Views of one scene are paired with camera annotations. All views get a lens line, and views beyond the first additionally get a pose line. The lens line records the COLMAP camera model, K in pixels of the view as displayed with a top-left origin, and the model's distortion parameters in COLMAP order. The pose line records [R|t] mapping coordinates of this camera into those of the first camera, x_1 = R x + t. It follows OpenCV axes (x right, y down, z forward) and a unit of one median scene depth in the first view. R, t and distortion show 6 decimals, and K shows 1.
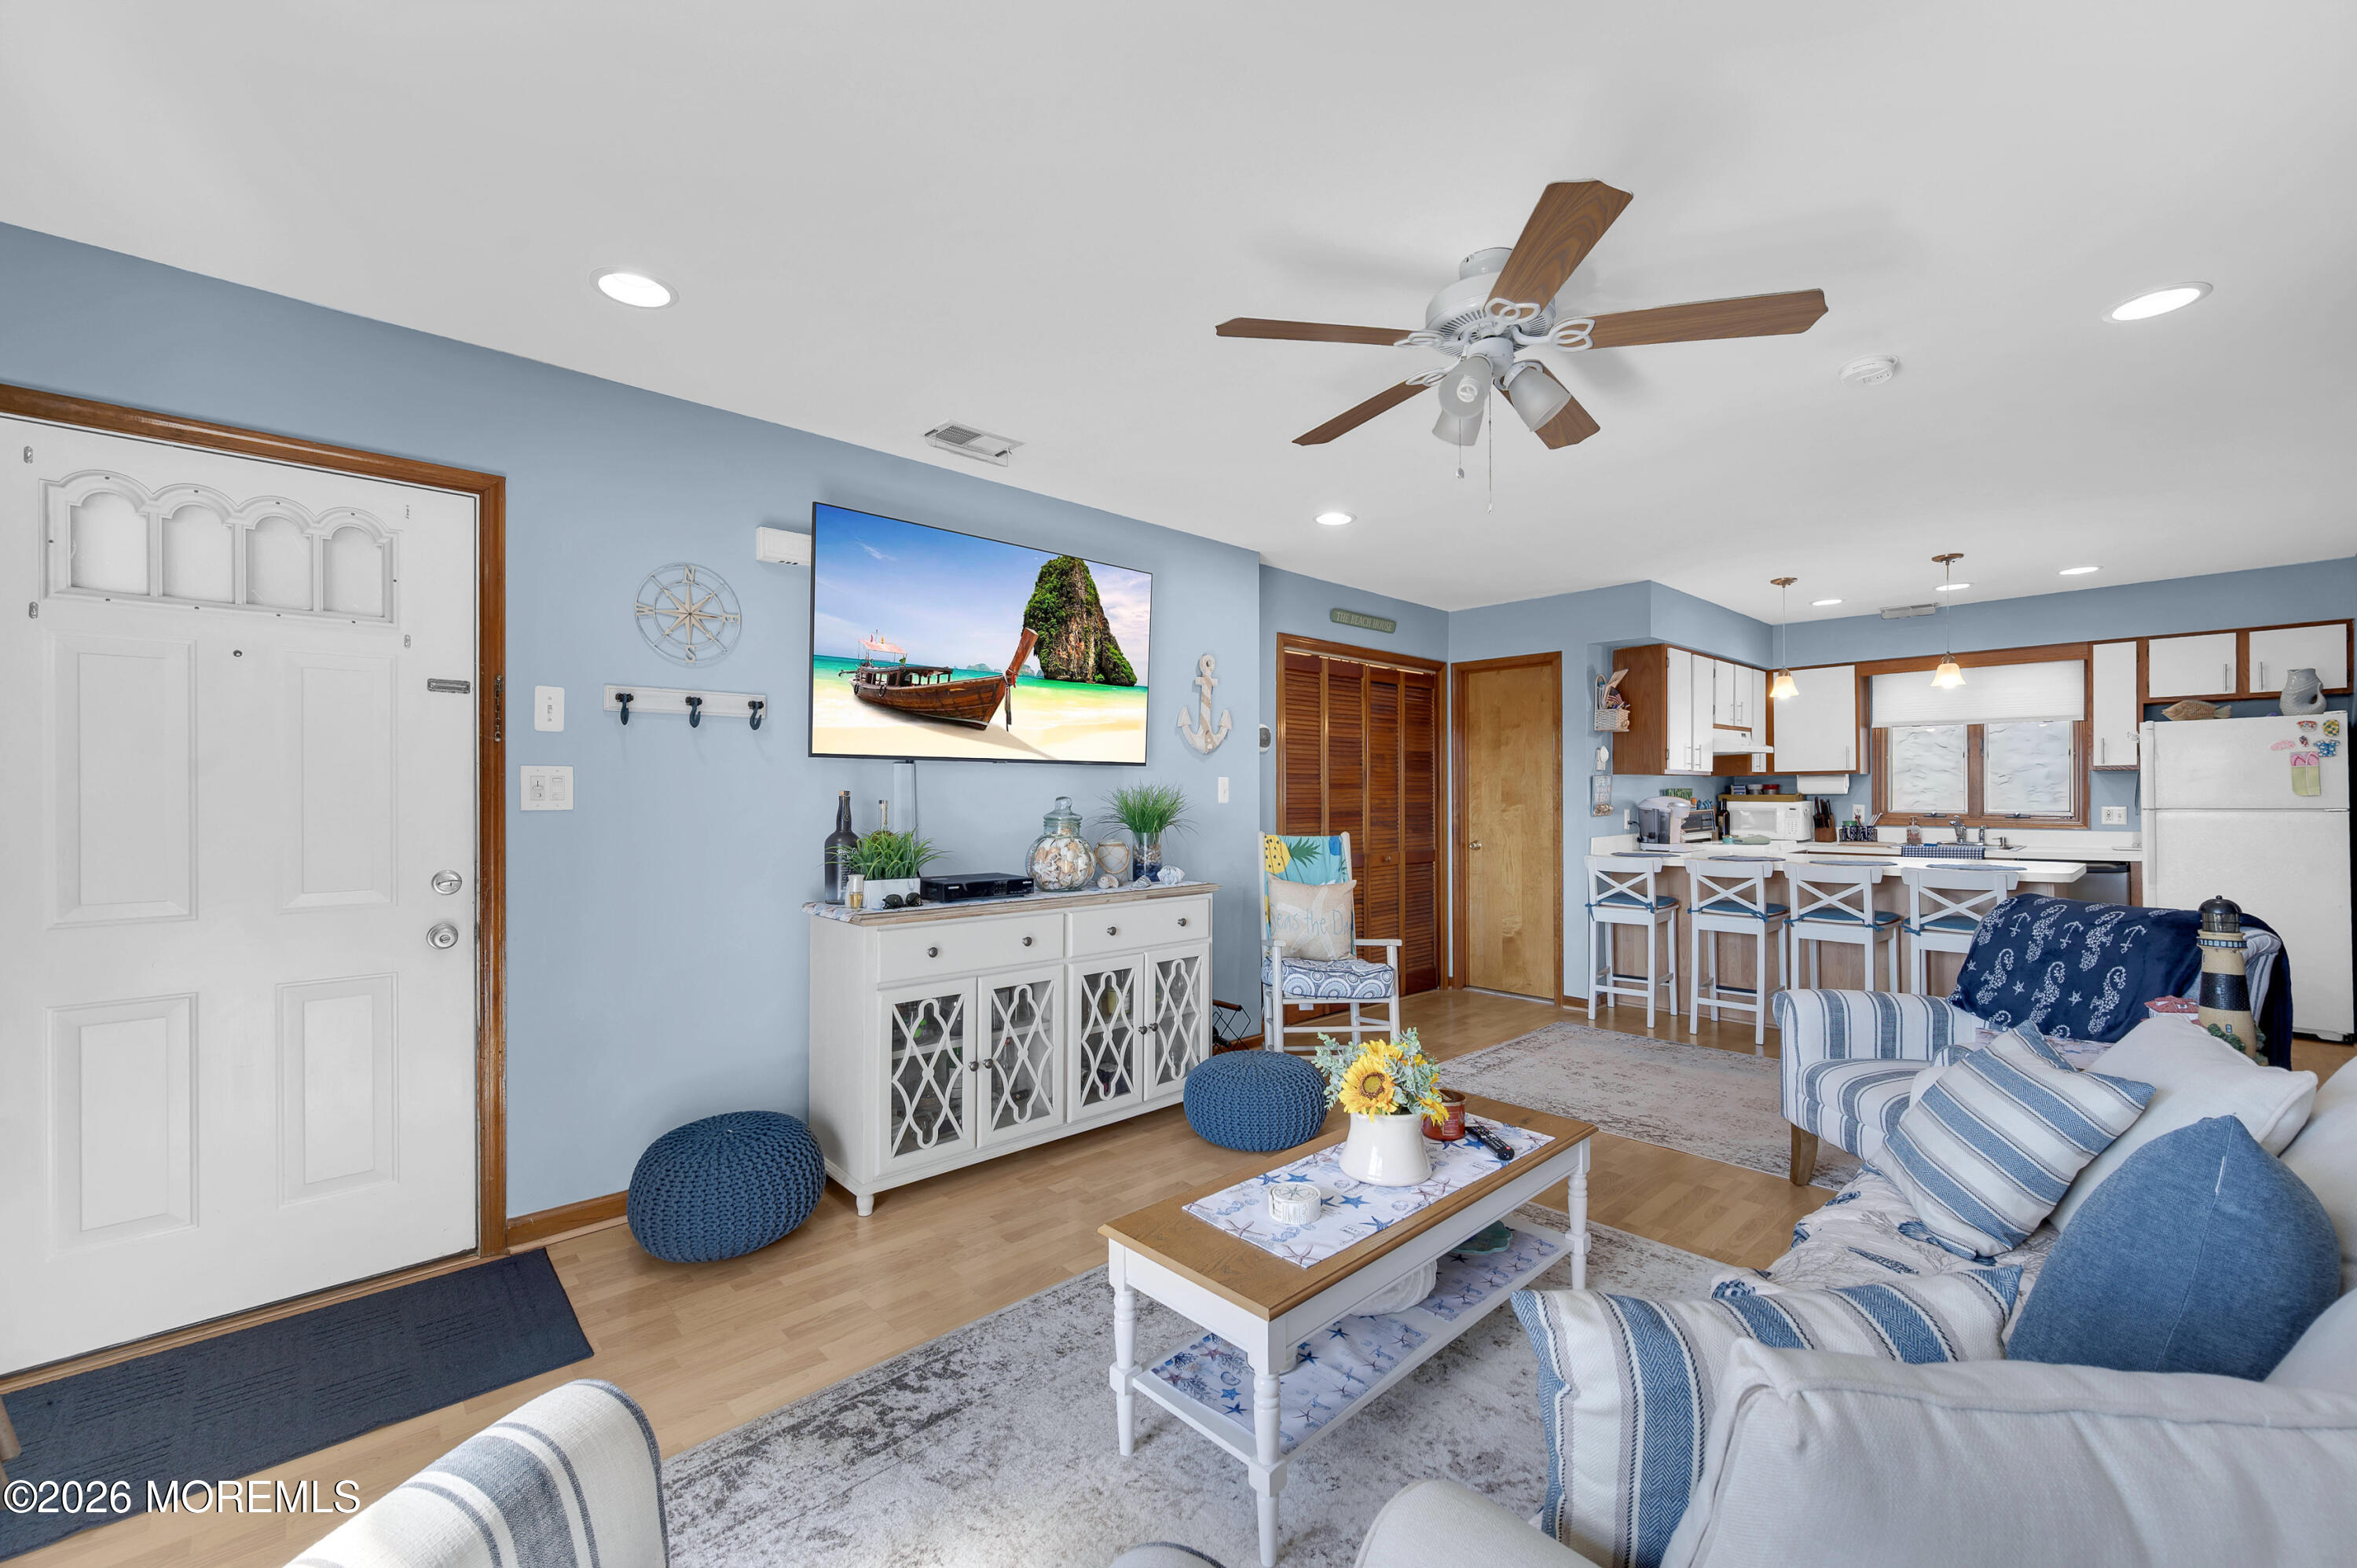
lens RADIAL K [[930.6, 0, 1174.2], [0, 930.6, 792.6], [0, 0, 1]] dist [-0.002360, -0.000209]
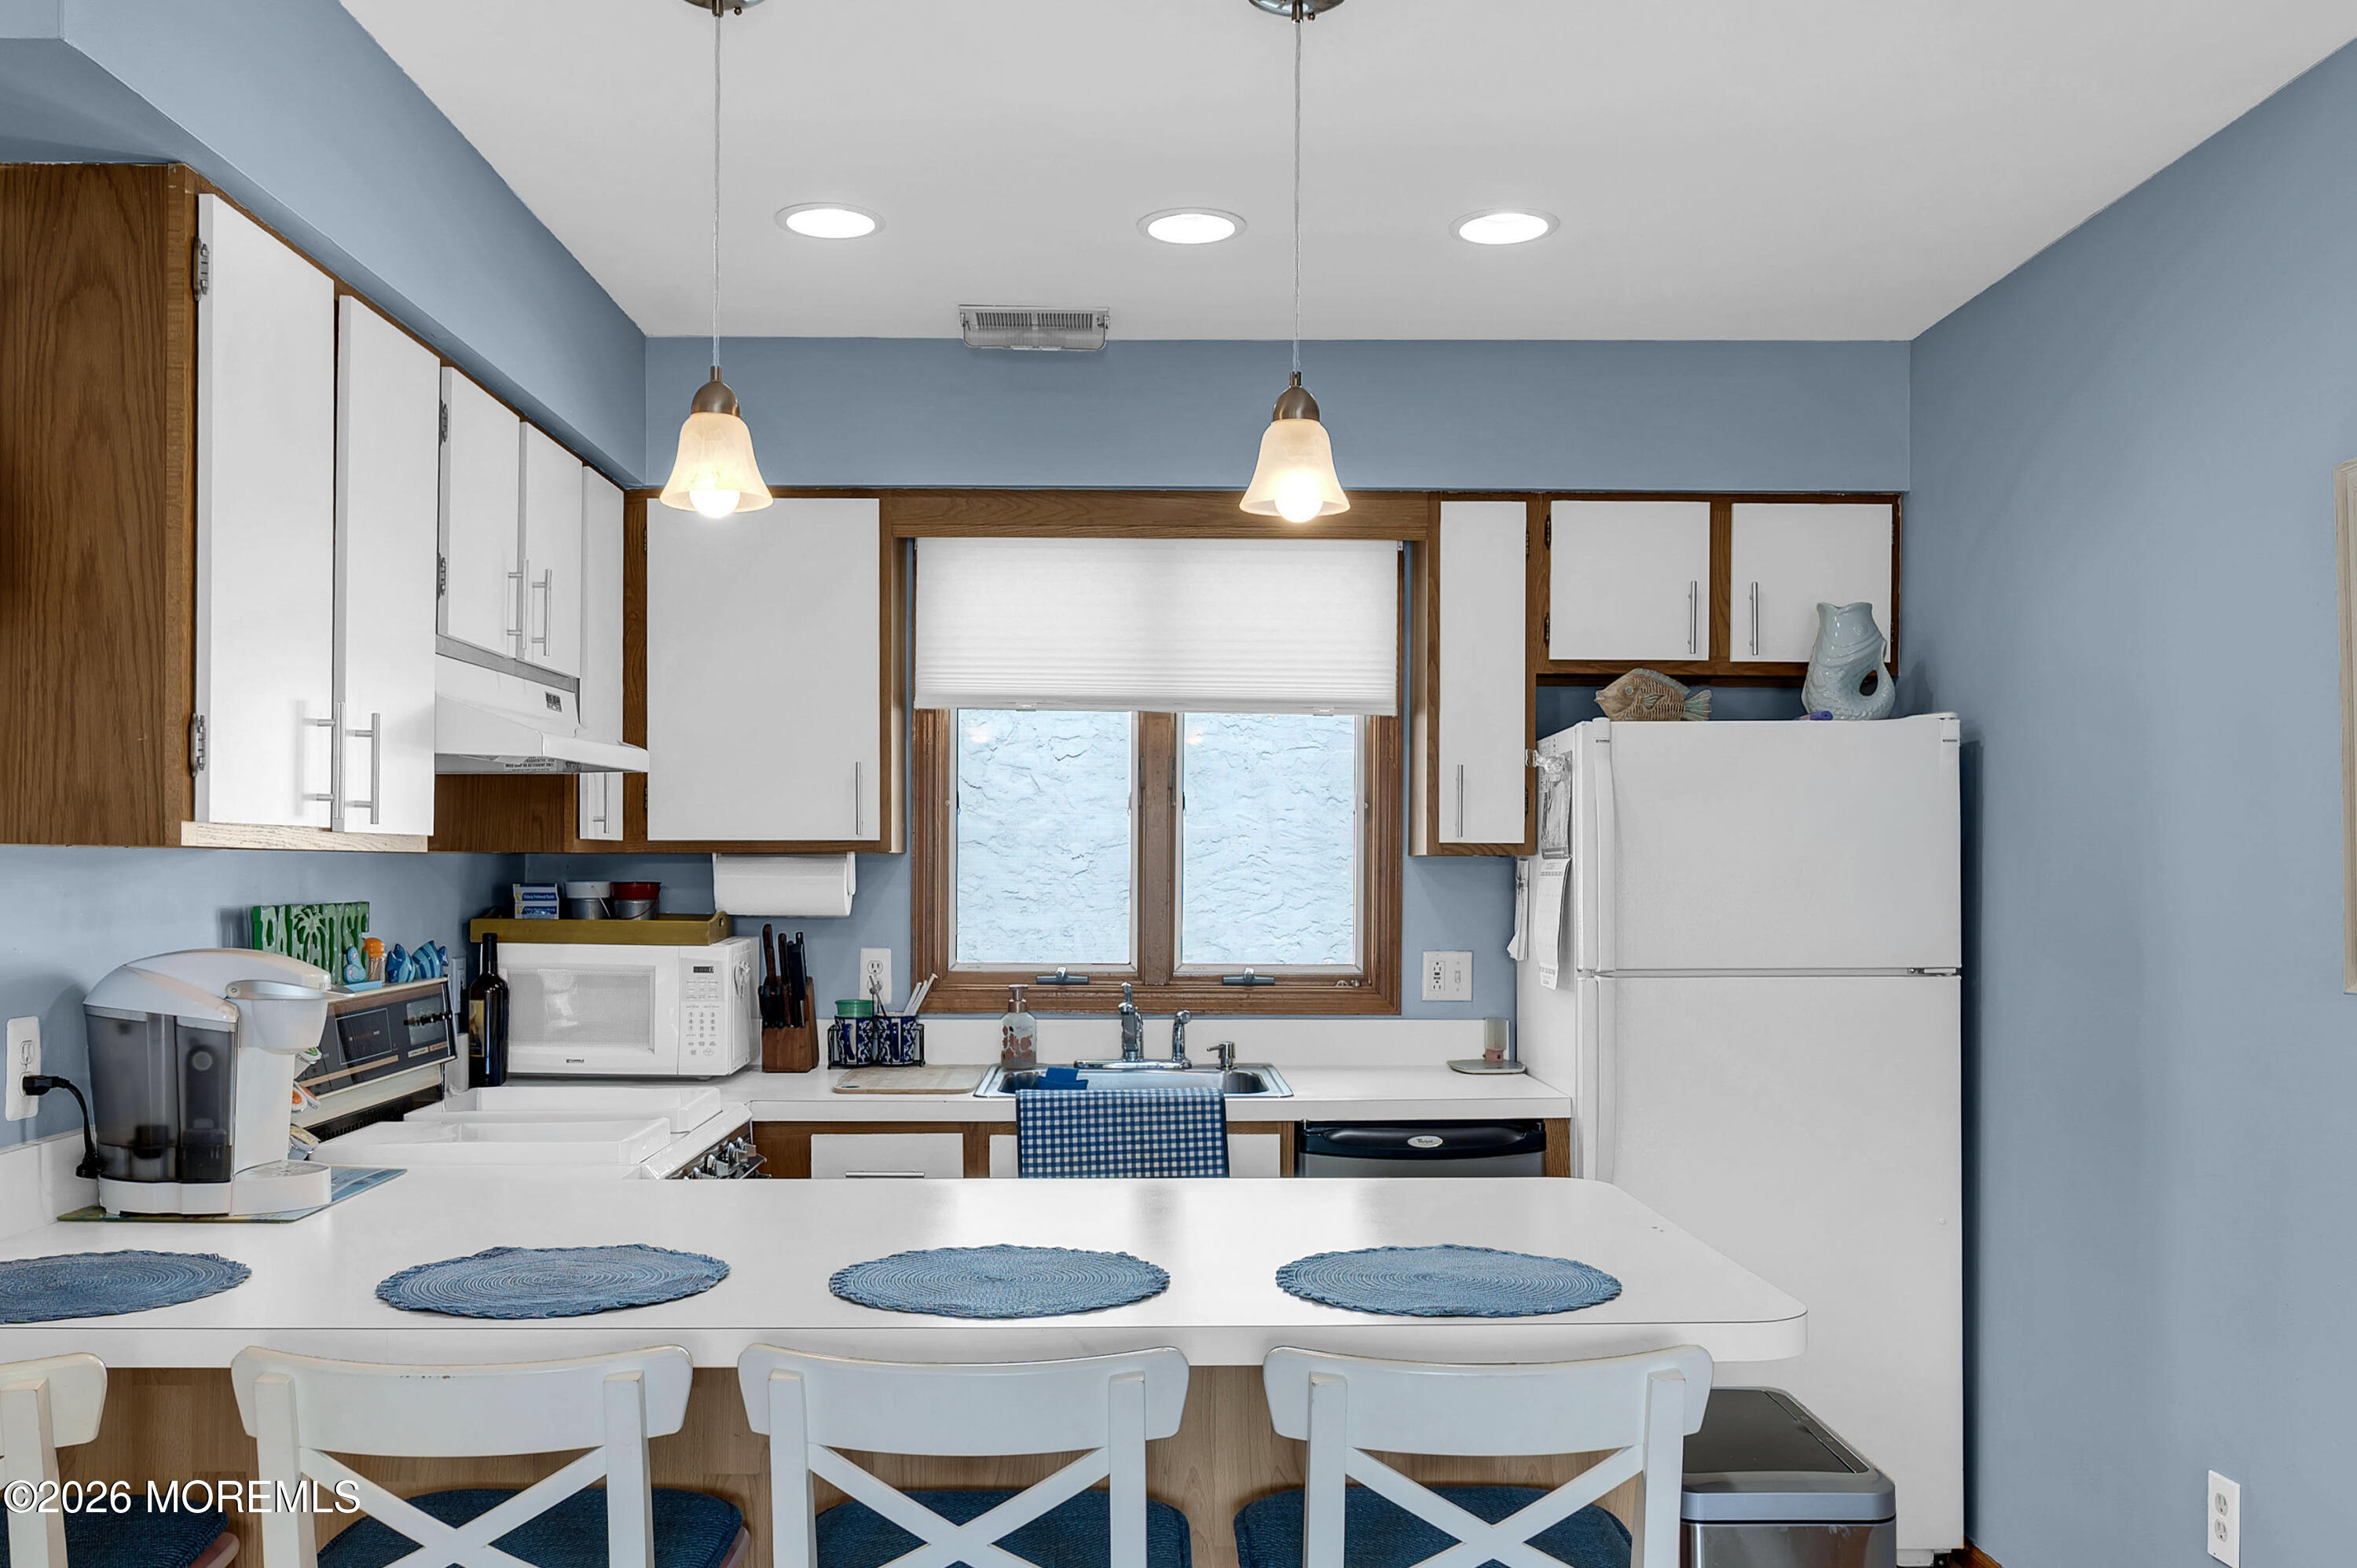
lens RADIAL K [[1898.0, 0, 1167.3], [0, 1898.0, 880.7], [0, 0, 1]] dist [-0.004475, -0.001001]
pose [[0.652884, 0.001877, 0.757455, 0.352832], [-0.006677, 0.999972, 0.003276, -0.015003], [-0.757428, -0.007196, 0.652879, 0.571525]]
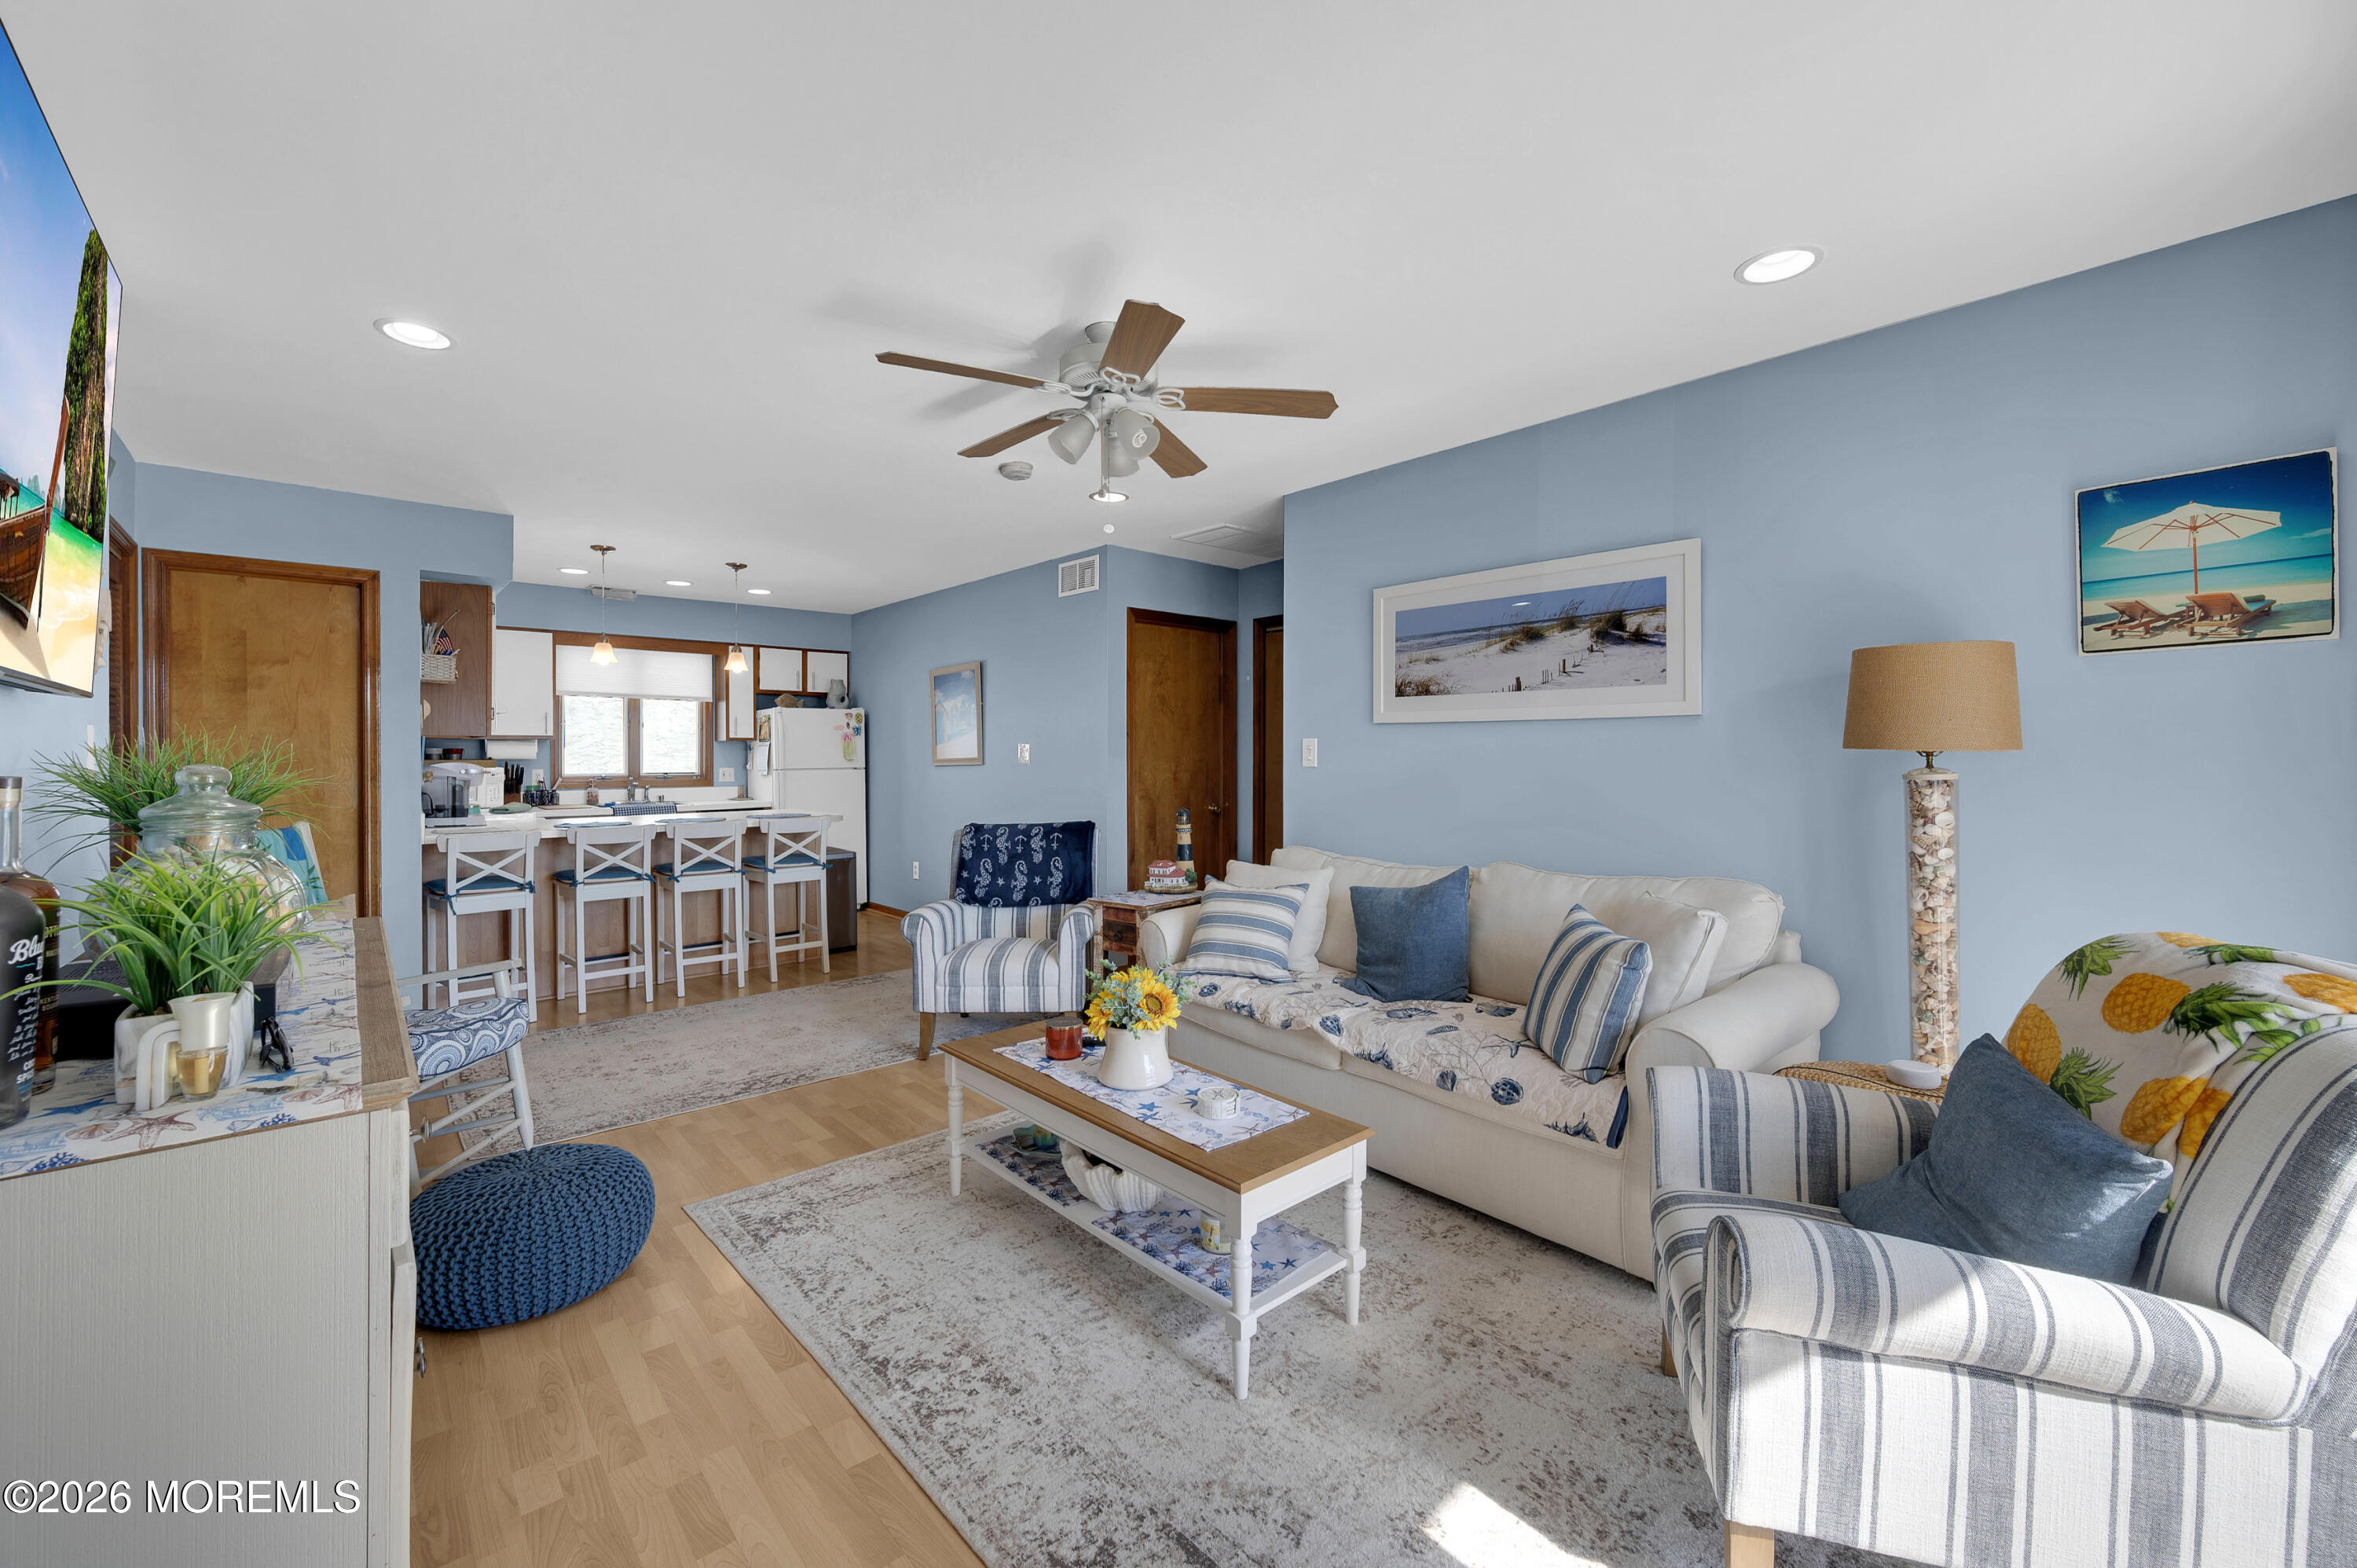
lens RADIAL K [[983.5, 0, 1152.4], [0, 983.5, 773.6], [0, 0, 1]] dist [0.001172, -0.000016]
pose [[0.019777, -0.014792, 0.999695, -0.370776], [-0.000445, 0.999890, 0.014804, 0.001274], [-0.999804, -0.000738, 0.019769, 0.351982]]
